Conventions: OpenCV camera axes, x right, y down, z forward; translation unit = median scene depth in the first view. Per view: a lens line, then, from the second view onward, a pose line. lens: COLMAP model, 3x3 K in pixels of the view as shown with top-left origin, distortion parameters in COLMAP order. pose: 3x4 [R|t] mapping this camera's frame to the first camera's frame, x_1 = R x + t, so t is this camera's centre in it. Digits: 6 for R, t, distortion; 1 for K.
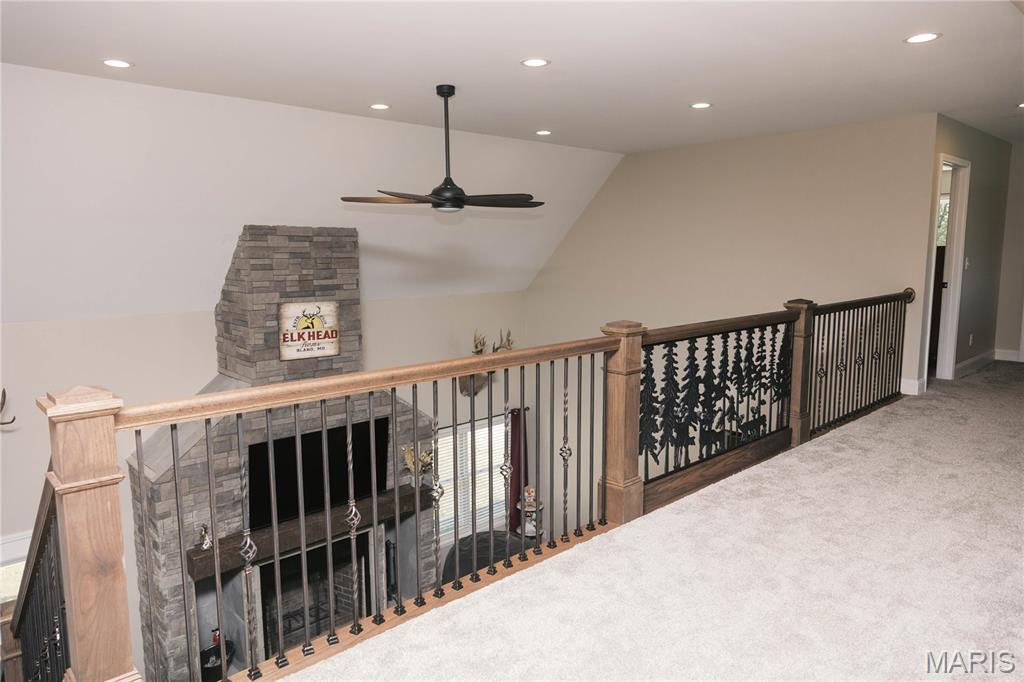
lens RADIAL K [[695.8, 0, 510.6], [0, 695.8, 341.7], [0, 0, 1]] dist [-0.000938, -0.000226]
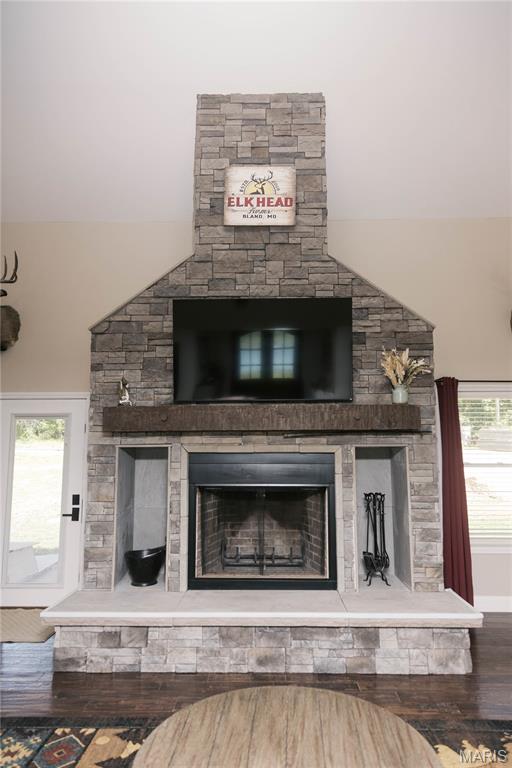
lens RADIAL K [[521.9, 0, 256.2], [0, 521.9, 383.7], [0, 0, 1]] dist [-0.000938, -0.000226]
pose [[0.707799, -0.073626, -0.702567, 0.167925], [-0.104679, 0.972642, -0.207388, 0.362547], [0.698615, 0.220333, 0.680728, 0.588614]]
